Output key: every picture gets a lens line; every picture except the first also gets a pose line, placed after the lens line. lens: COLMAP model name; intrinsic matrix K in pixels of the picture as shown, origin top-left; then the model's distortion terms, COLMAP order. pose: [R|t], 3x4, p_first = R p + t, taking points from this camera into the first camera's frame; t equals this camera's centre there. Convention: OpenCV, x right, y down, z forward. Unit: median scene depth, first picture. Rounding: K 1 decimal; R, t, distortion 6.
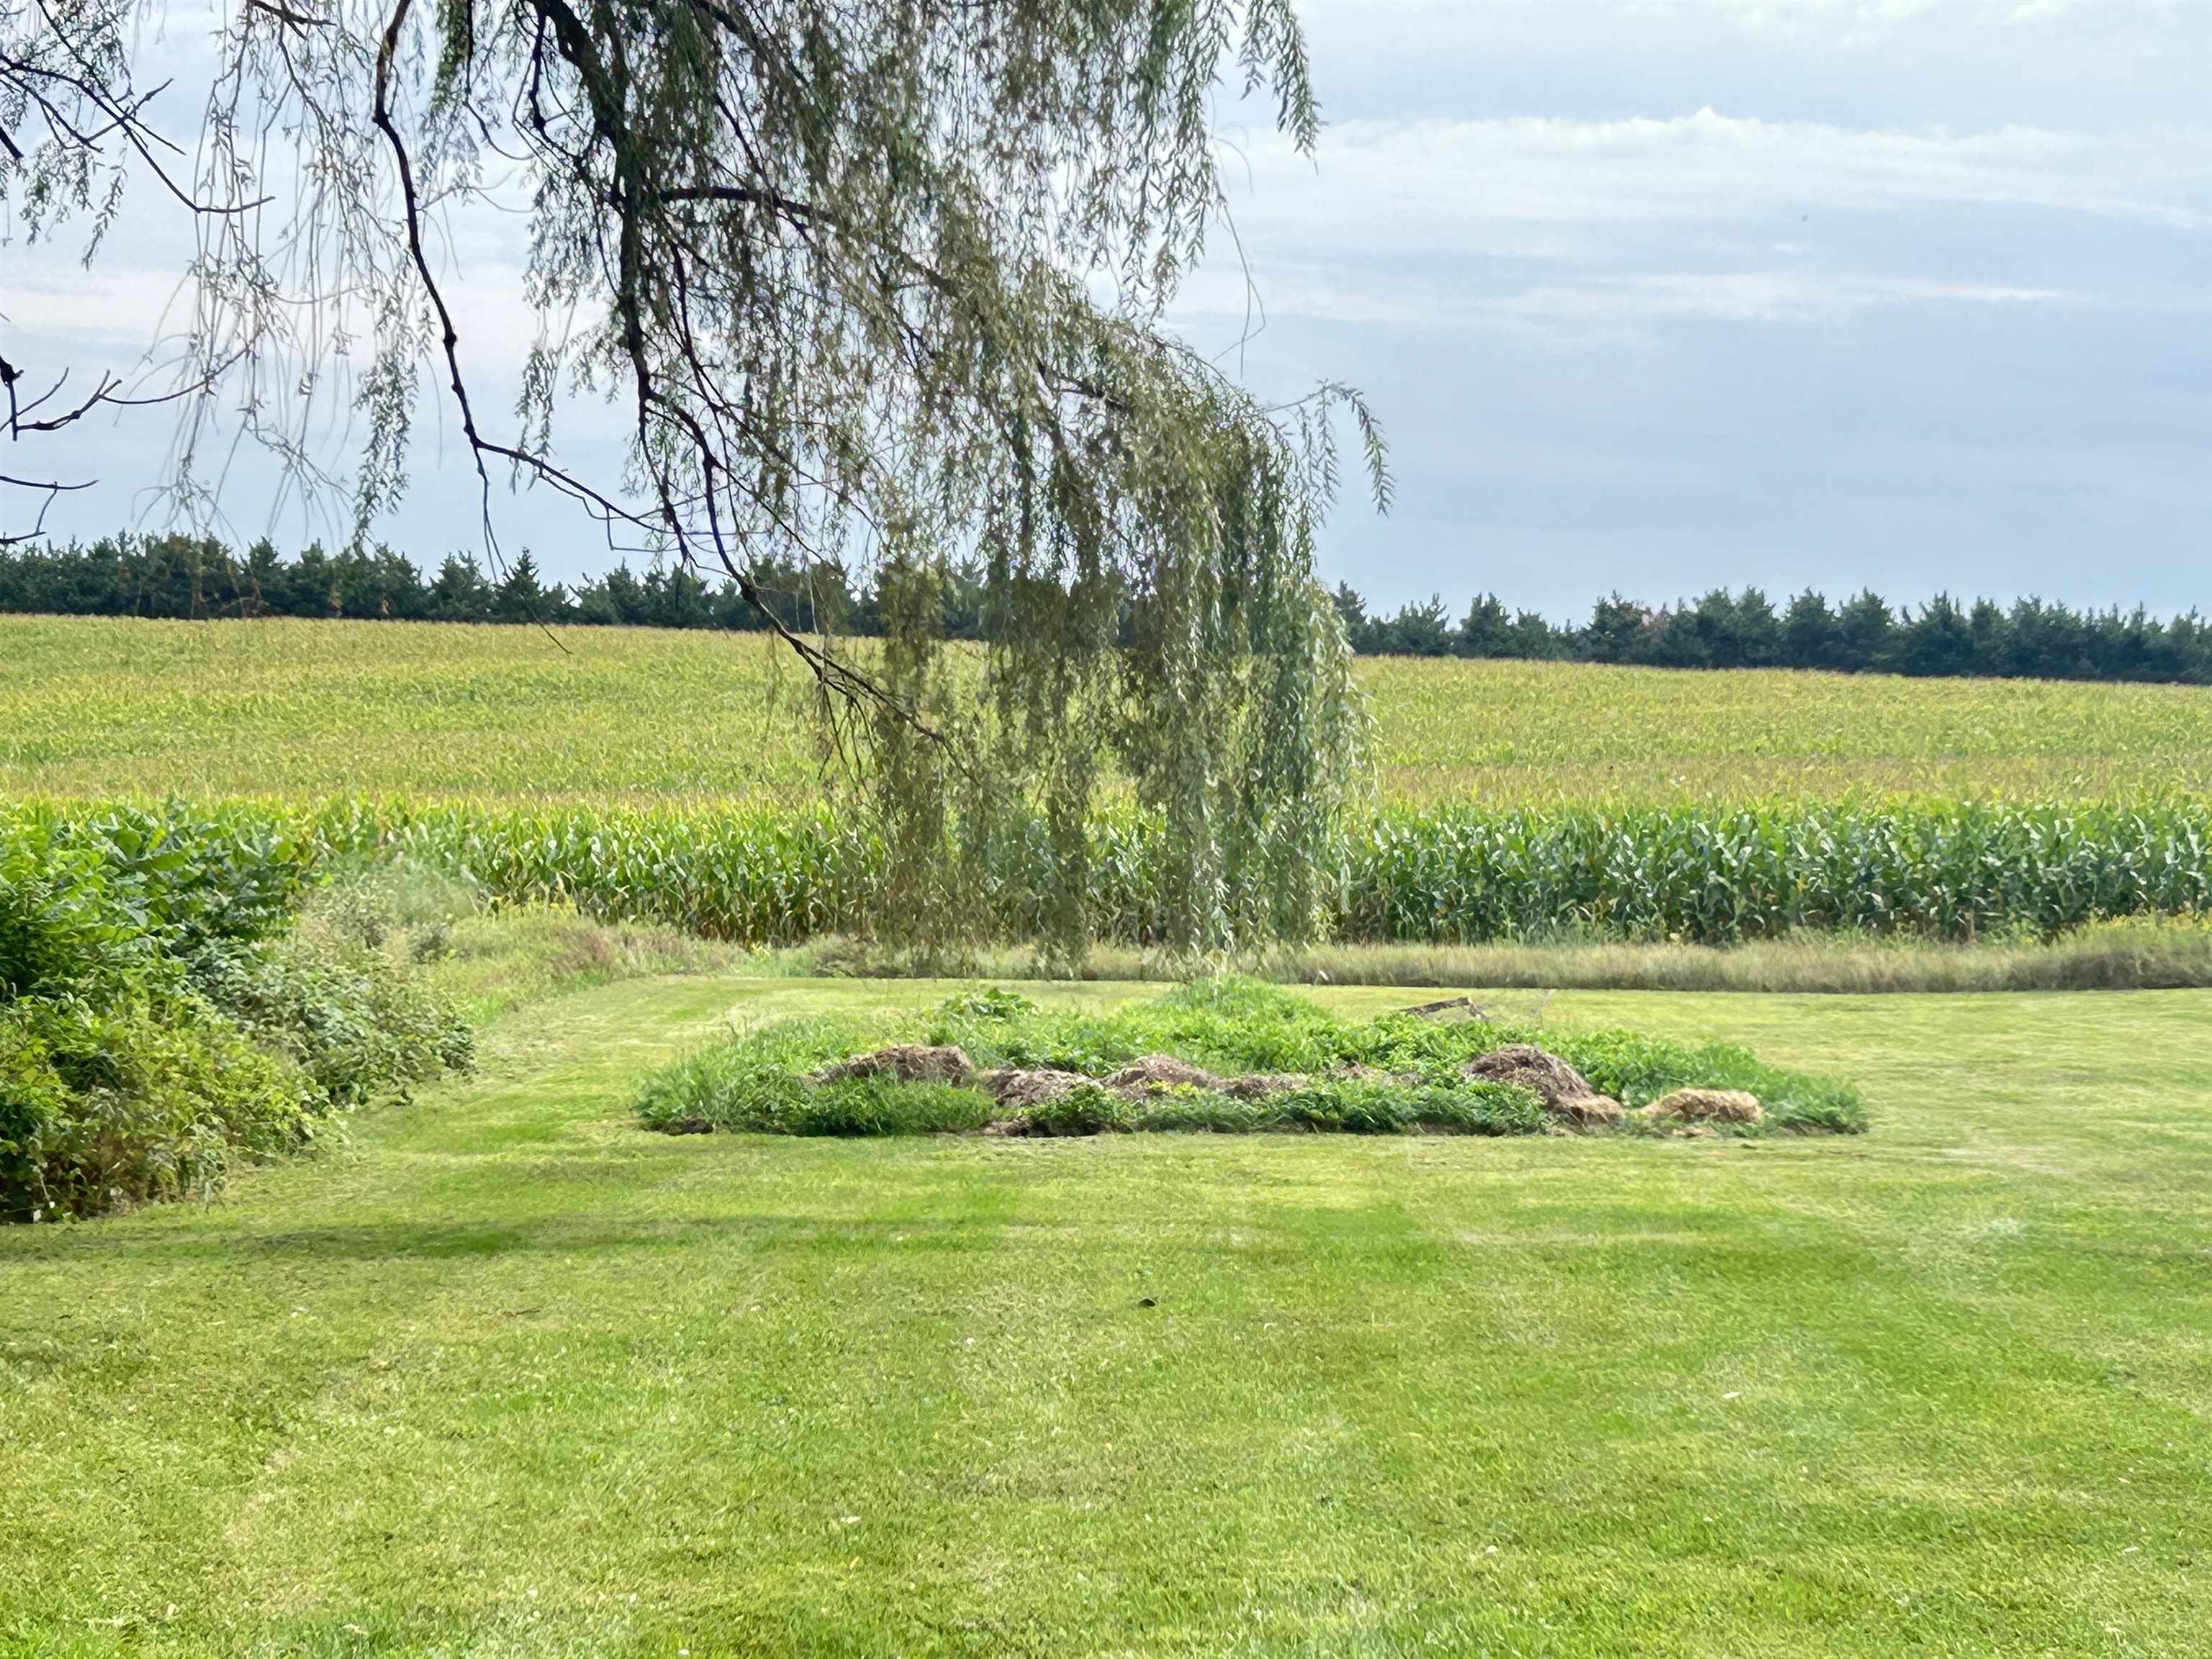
lens RADIAL K [[4986.7, 0, 1106.5], [0, 4986.7, 833.3], [0, 0, 1]] dist [0.174857, 0.000000]
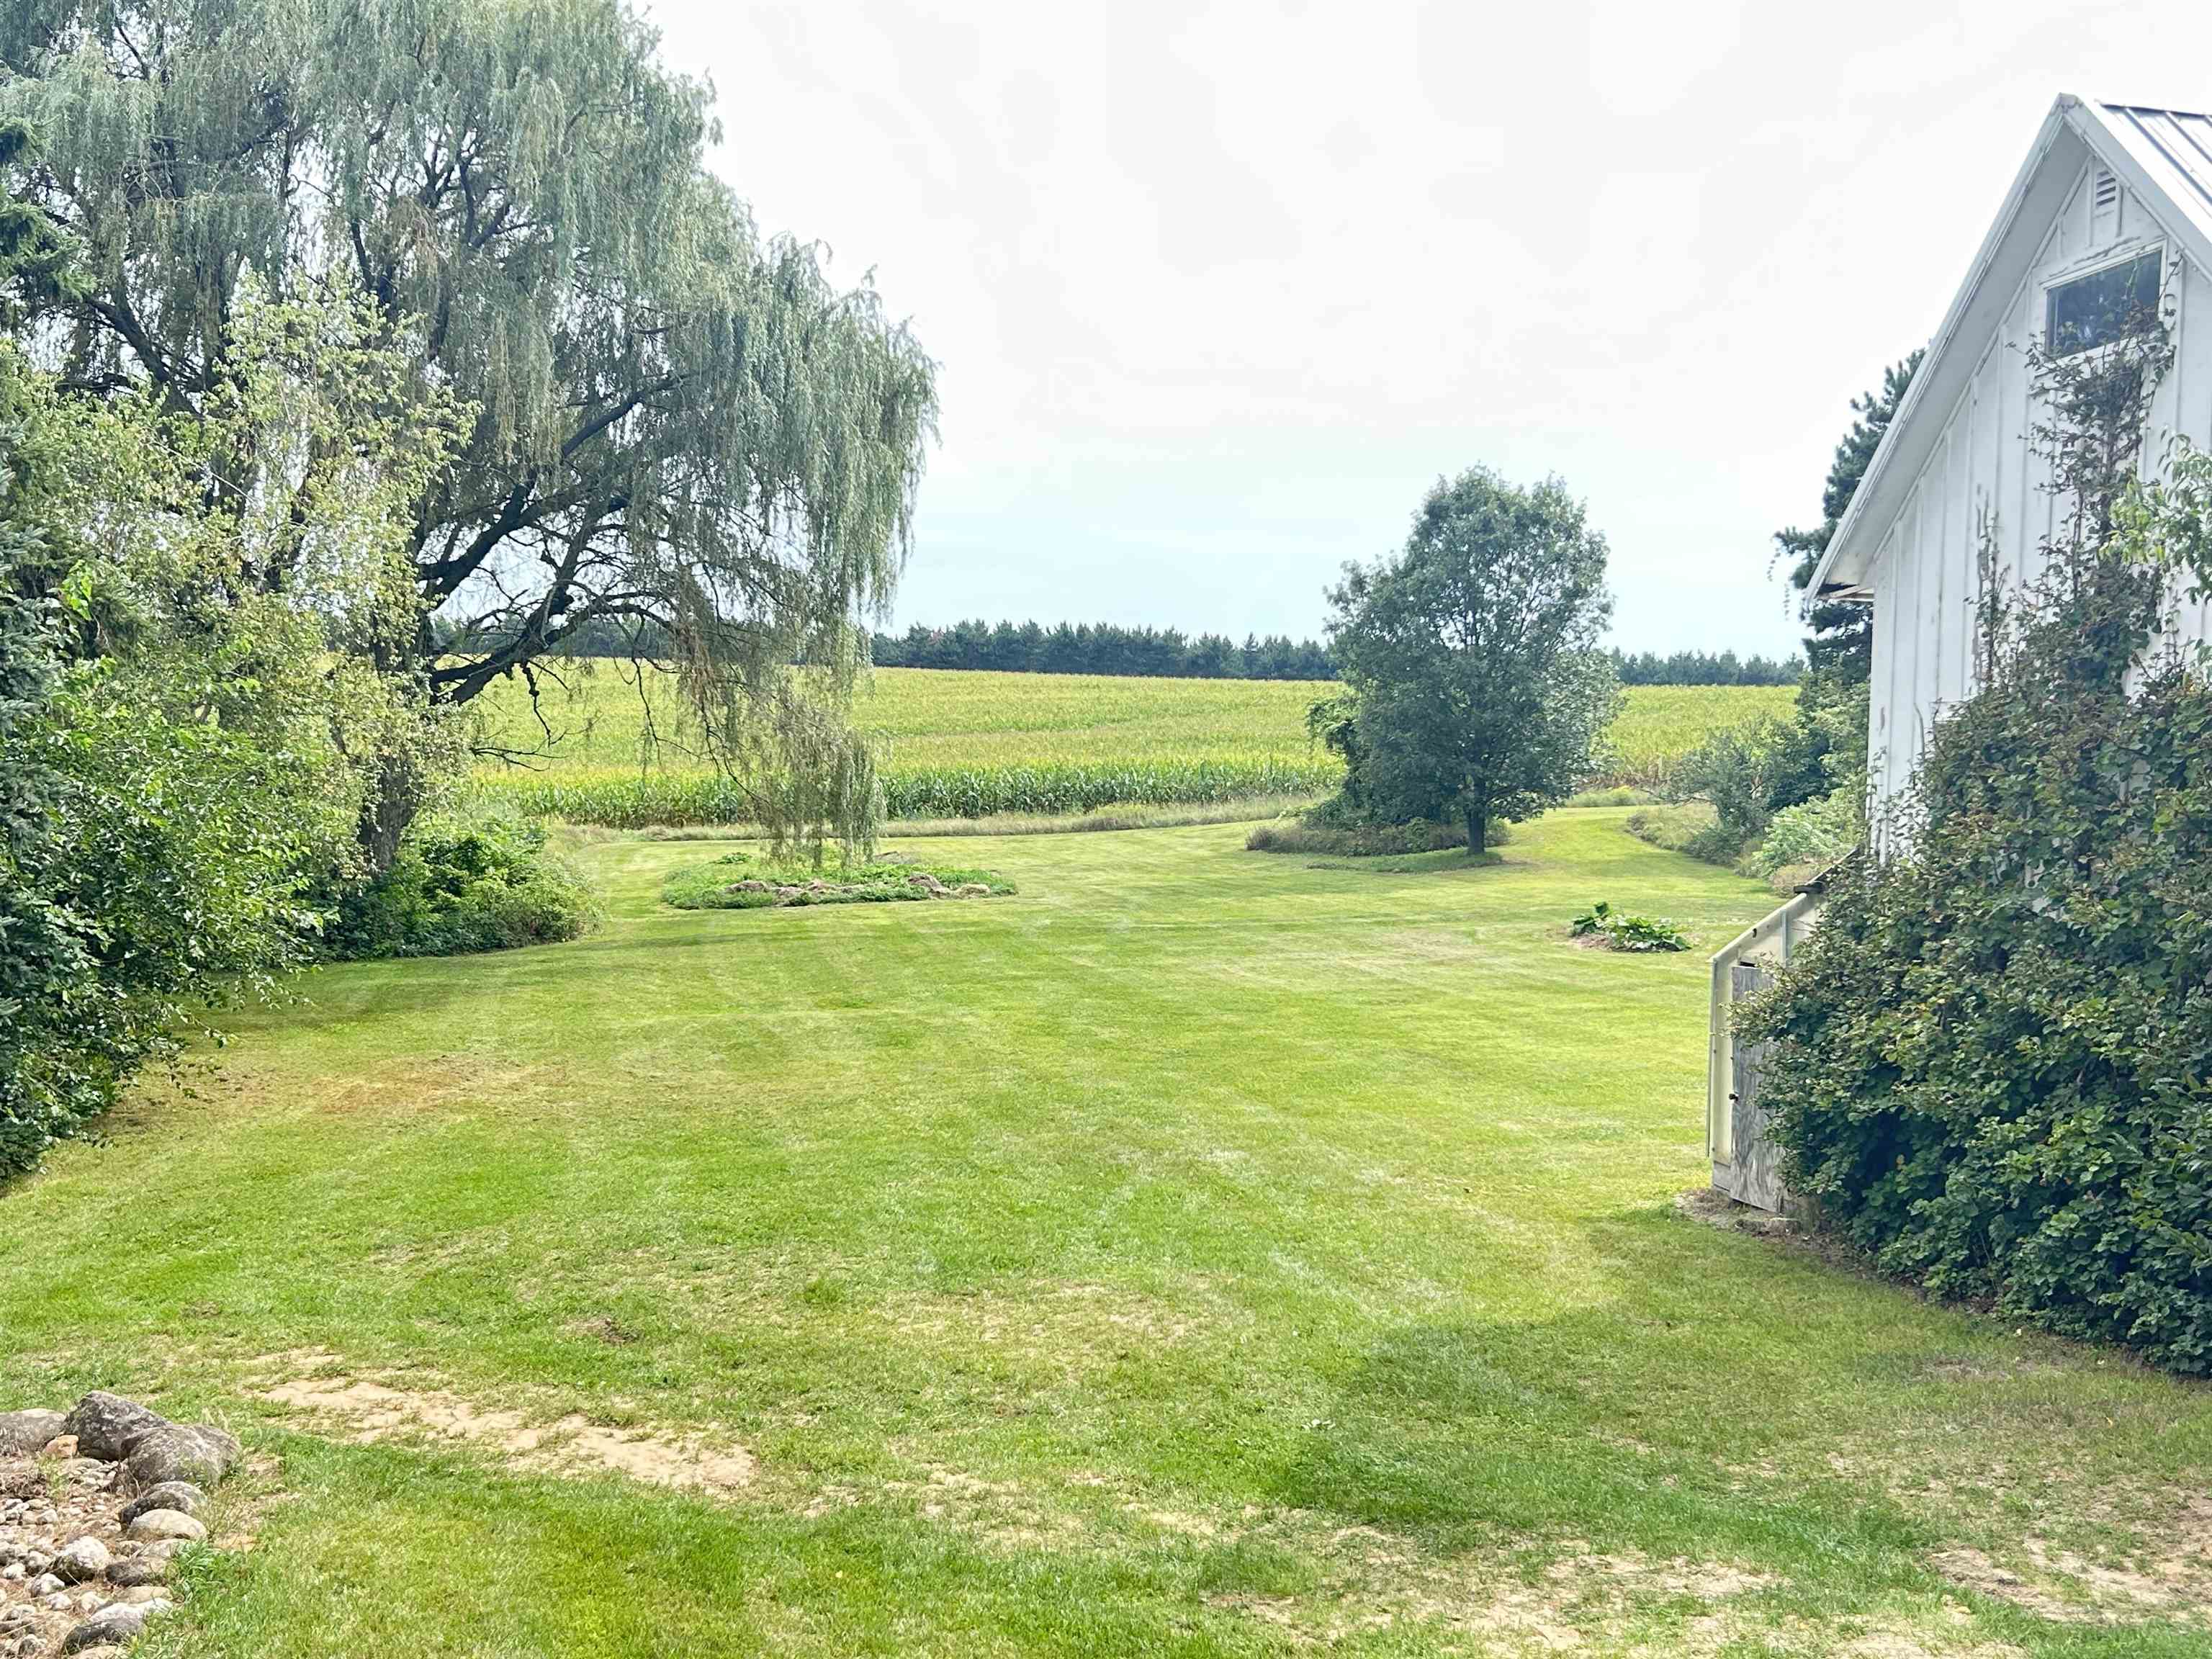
lens RADIAL K [[2450.5, 0, 1104.4], [0, 2450.5, 830.9], [0, 0, 1]] dist [0.007598, 0.000000]
pose [[0.983794, -0.036504, 0.175548, -0.052241], [0.028323, 0.998403, 0.048890, -0.038720], [-0.177052, -0.043126, 0.983256, -0.408541]]
